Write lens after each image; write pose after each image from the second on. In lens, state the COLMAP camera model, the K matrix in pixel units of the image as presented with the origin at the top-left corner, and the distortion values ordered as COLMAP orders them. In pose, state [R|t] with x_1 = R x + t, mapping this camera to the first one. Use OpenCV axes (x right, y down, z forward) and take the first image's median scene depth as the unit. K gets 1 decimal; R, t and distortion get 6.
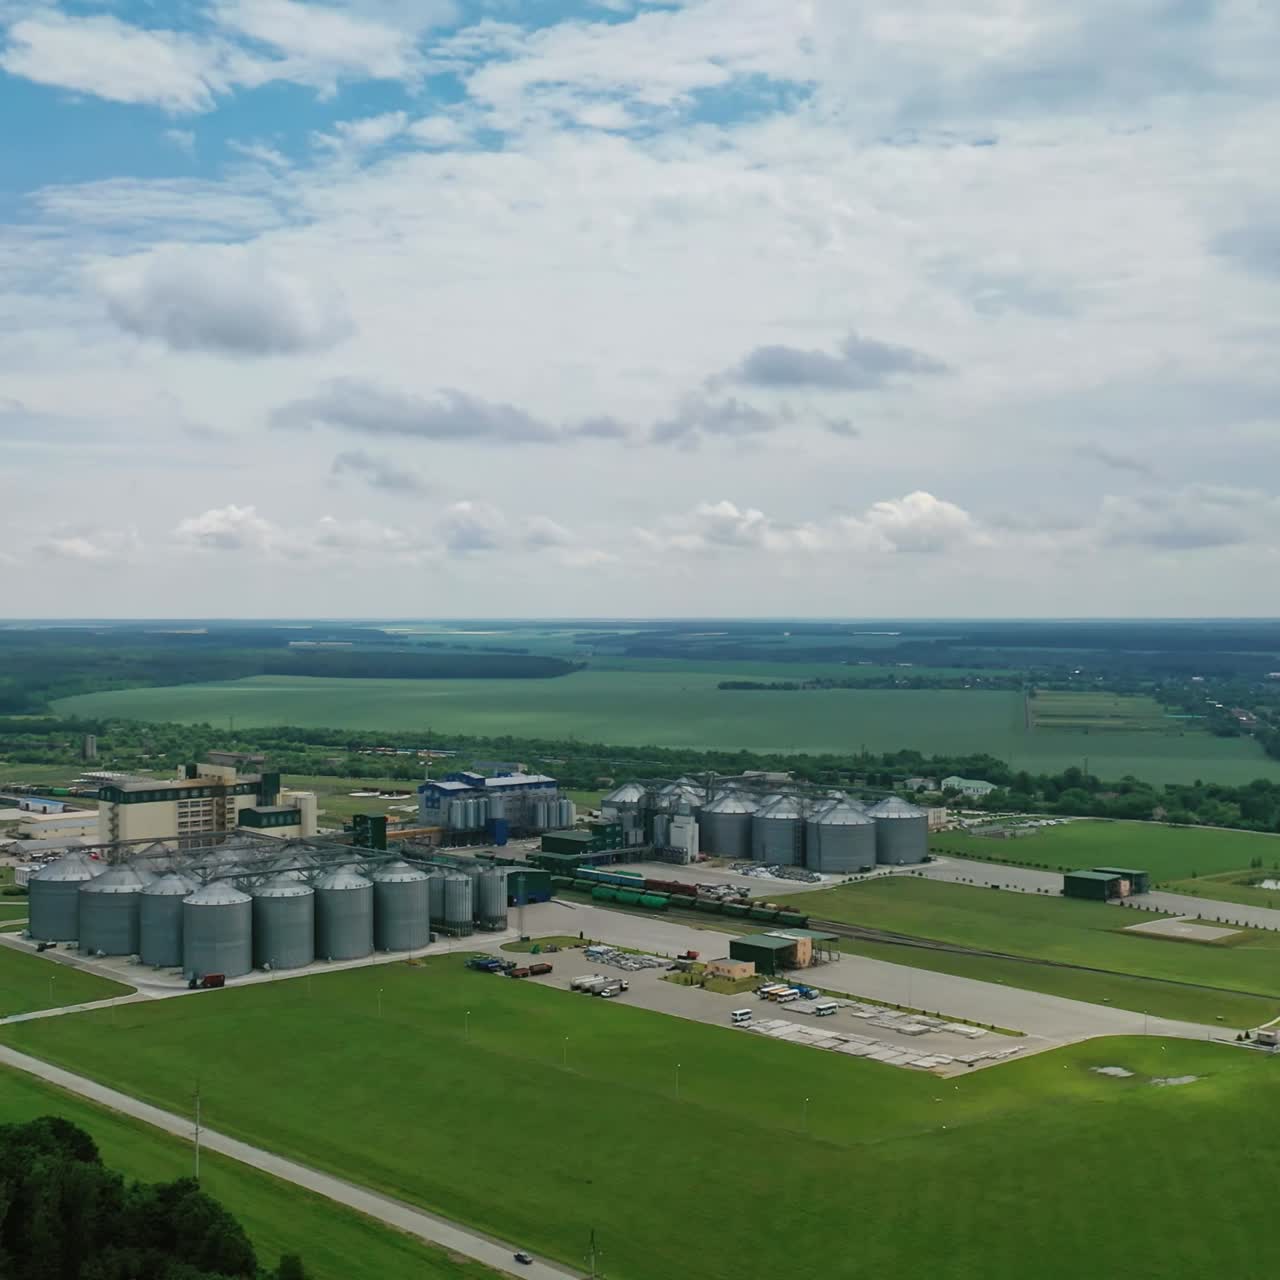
lens RADIAL K [[1857.8, 0, 638.3], [0, 1857.8, 609.4], [0, 0, 1]] dist [-0.010739, 0.036131]
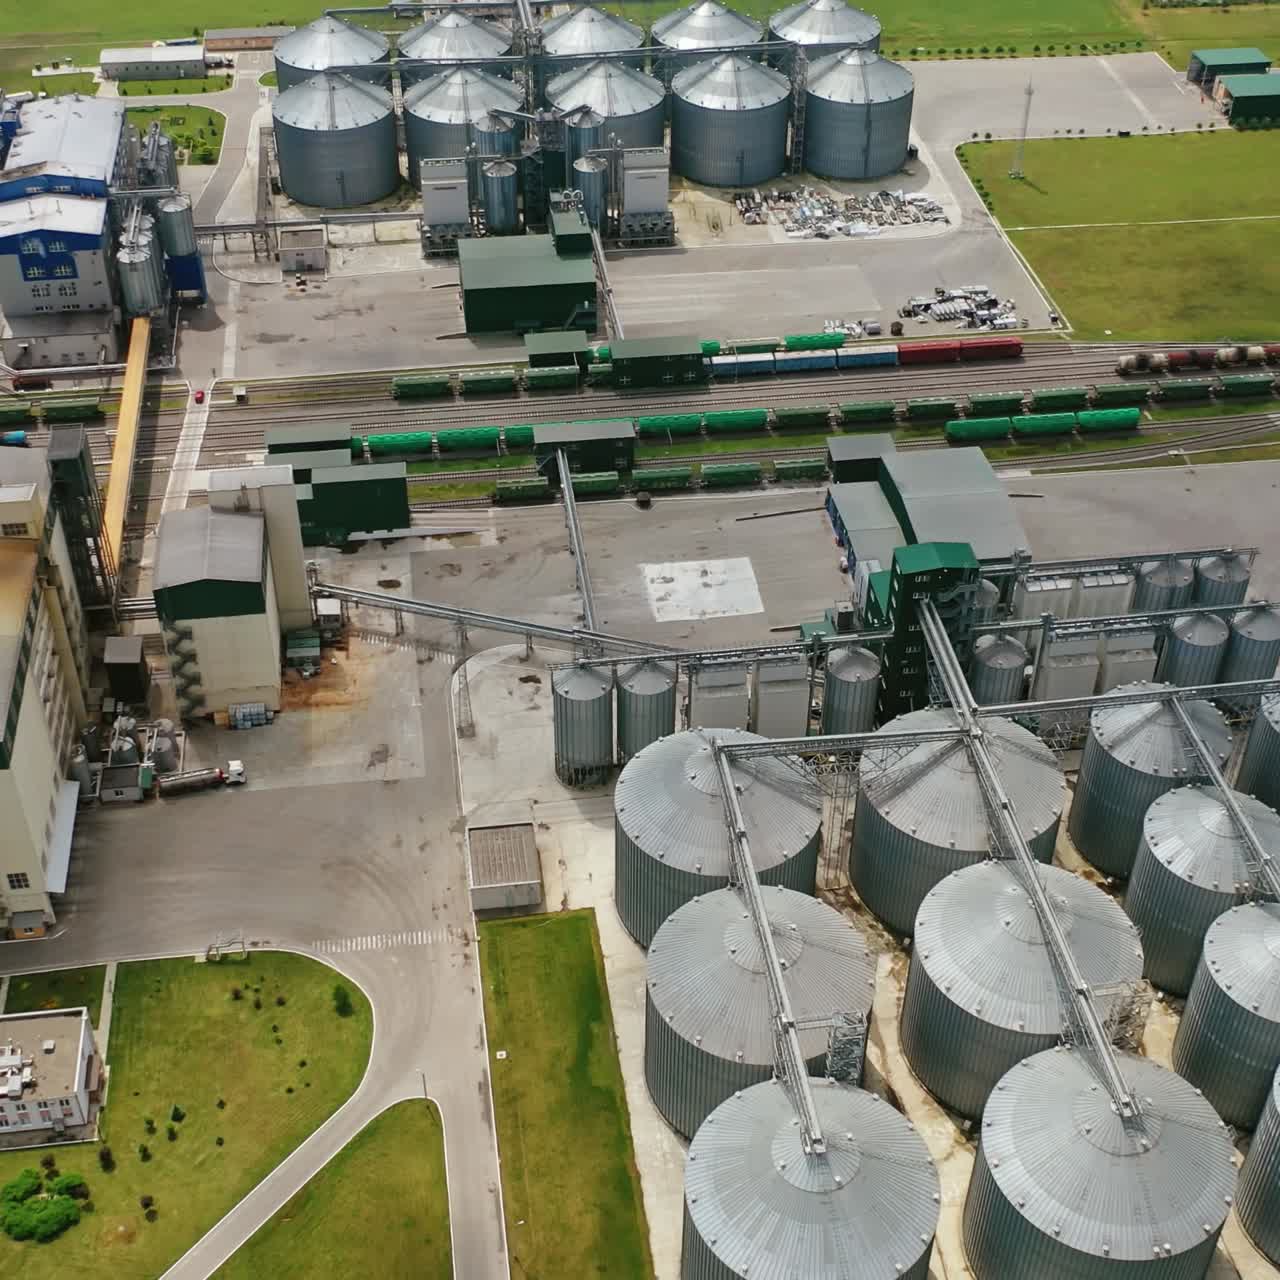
lens RADIAL K [[1857.8, 0, 638.3], [0, 1857.8, 609.4], [0, 0, 1]] dist [-0.010739, 0.036131]
pose [[0.581411, -0.499921, 0.641904, -0.382995], [-0.011099, 0.784011, 0.620648, -0.115425], [-0.813534, -0.367977, 0.450284, 0.721908]]
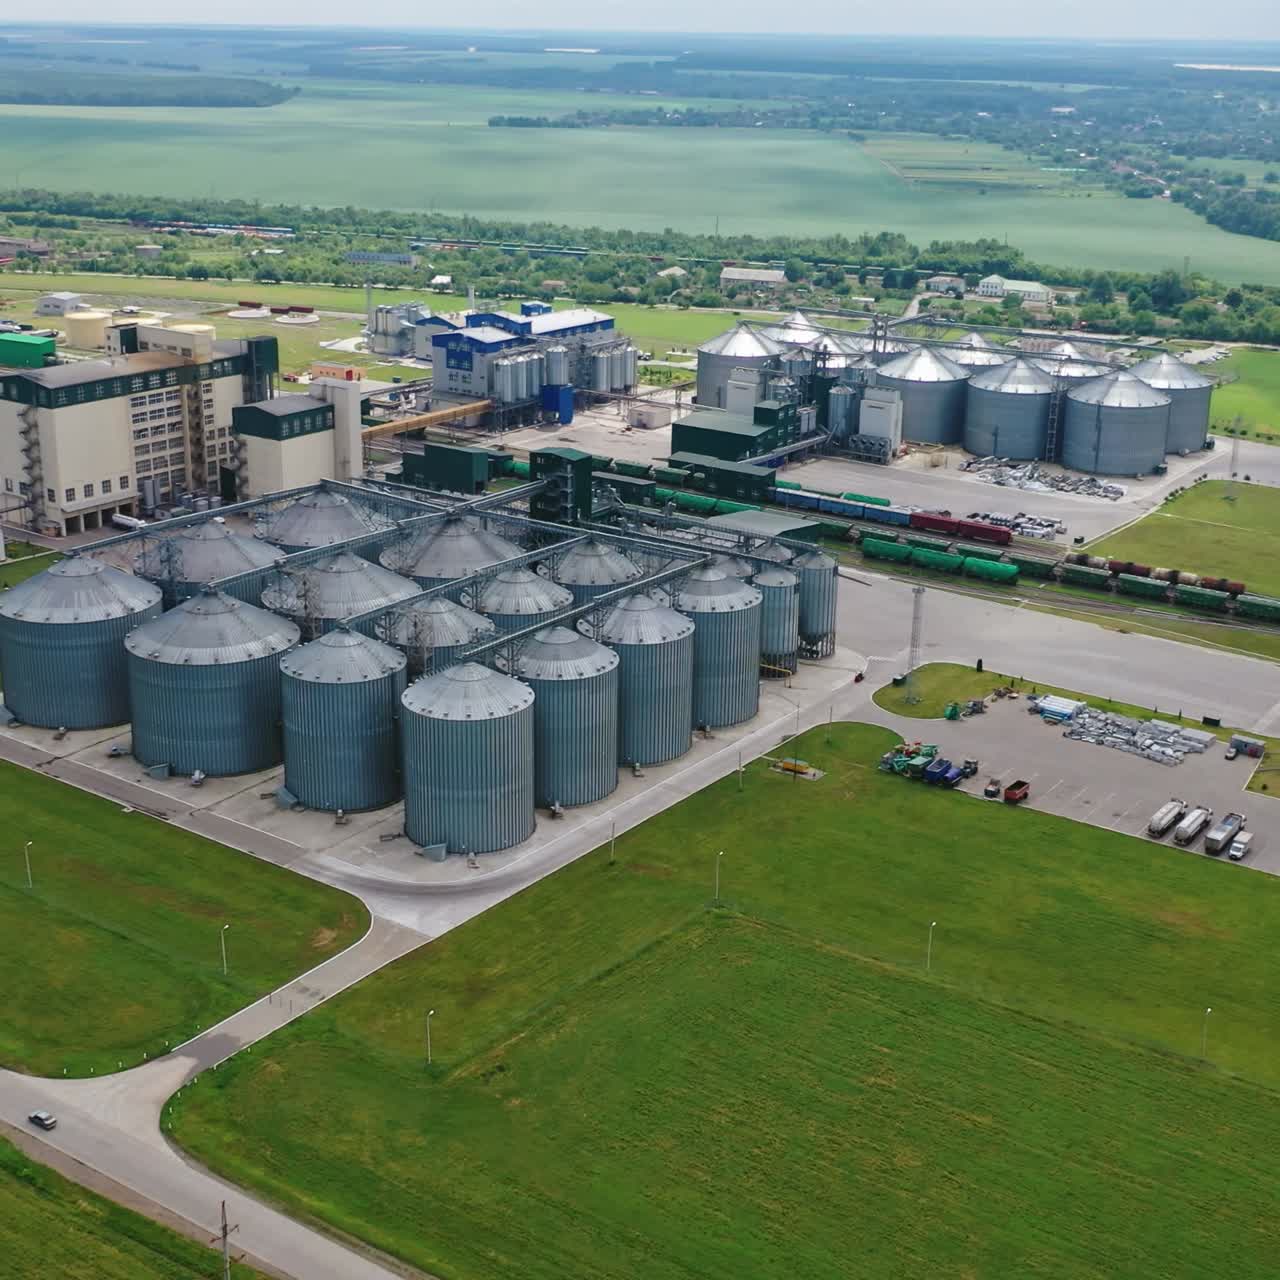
lens RADIAL K [[1857.8, 0, 638.3], [0, 1857.8, 609.4], [0, 0, 1]] dist [-0.010739, 0.036131]
pose [[0.980365, -0.042509, 0.192555, -0.196547], [-0.018115, 0.952943, 0.302607, -0.015333], [-0.196358, -0.300154, 0.933462, 0.368436]]
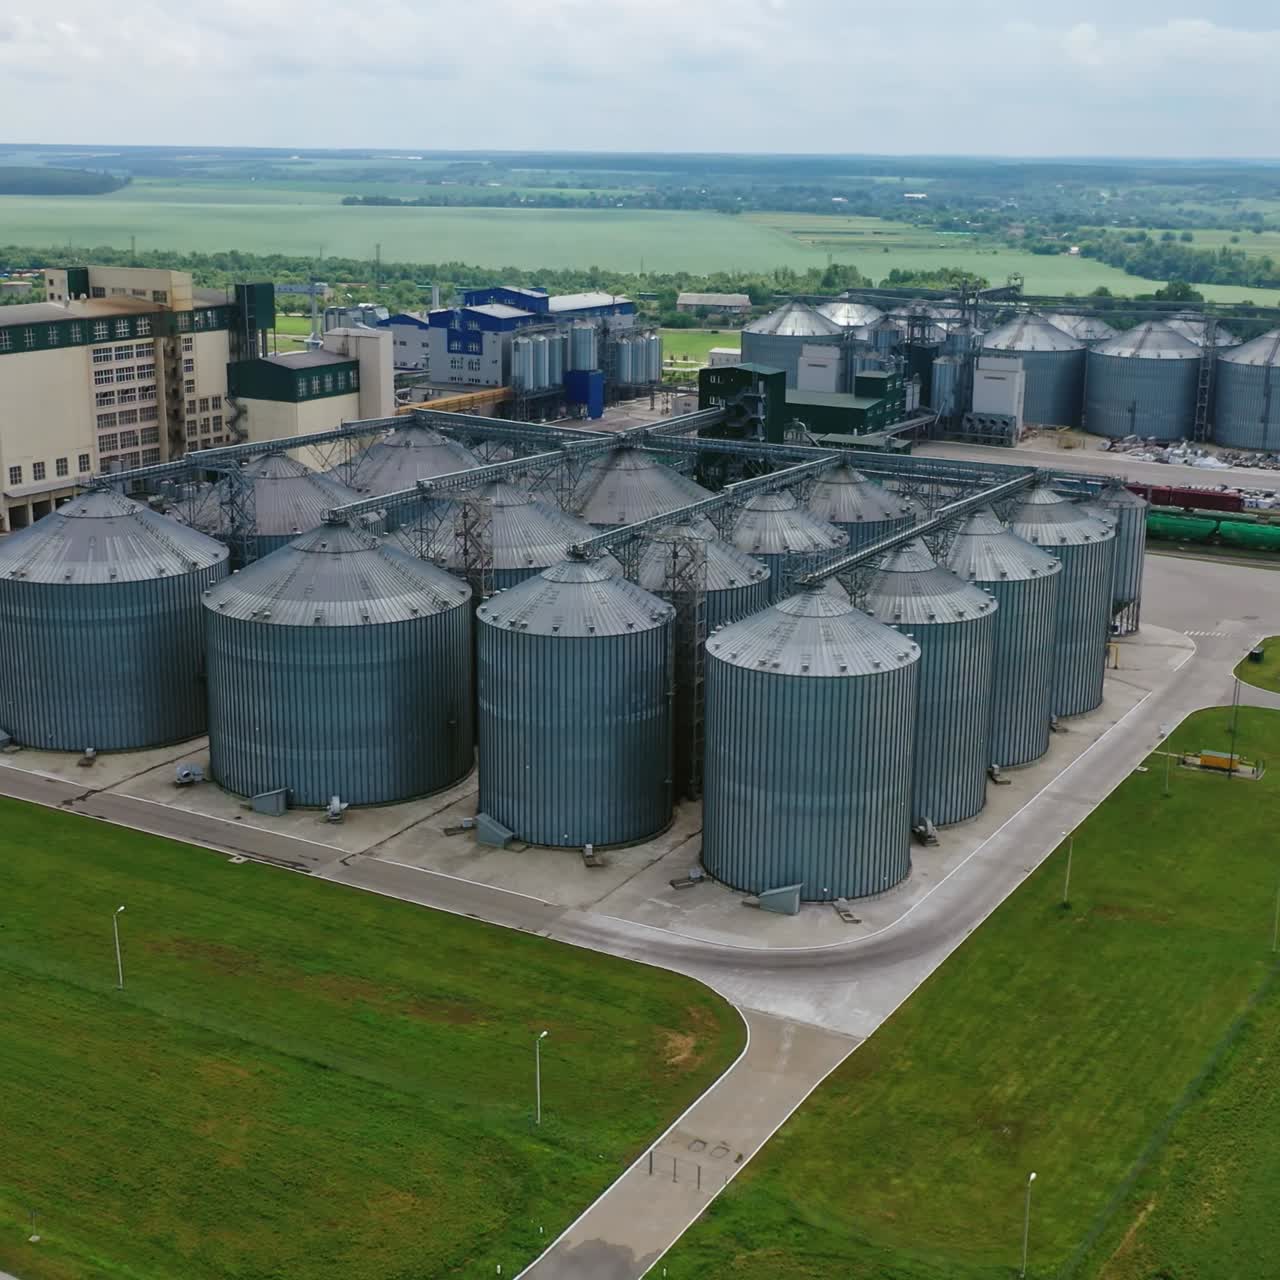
lens RADIAL K [[1857.8, 0, 638.3], [0, 1857.8, 609.4], [0, 0, 1]] dist [-0.010739, 0.036131]
pose [[0.955472, -0.058469, 0.289230, -0.244409], [-0.013507, 0.970480, 0.240805, 0.052587], [-0.294772, -0.233989, 0.926477, 0.506622]]
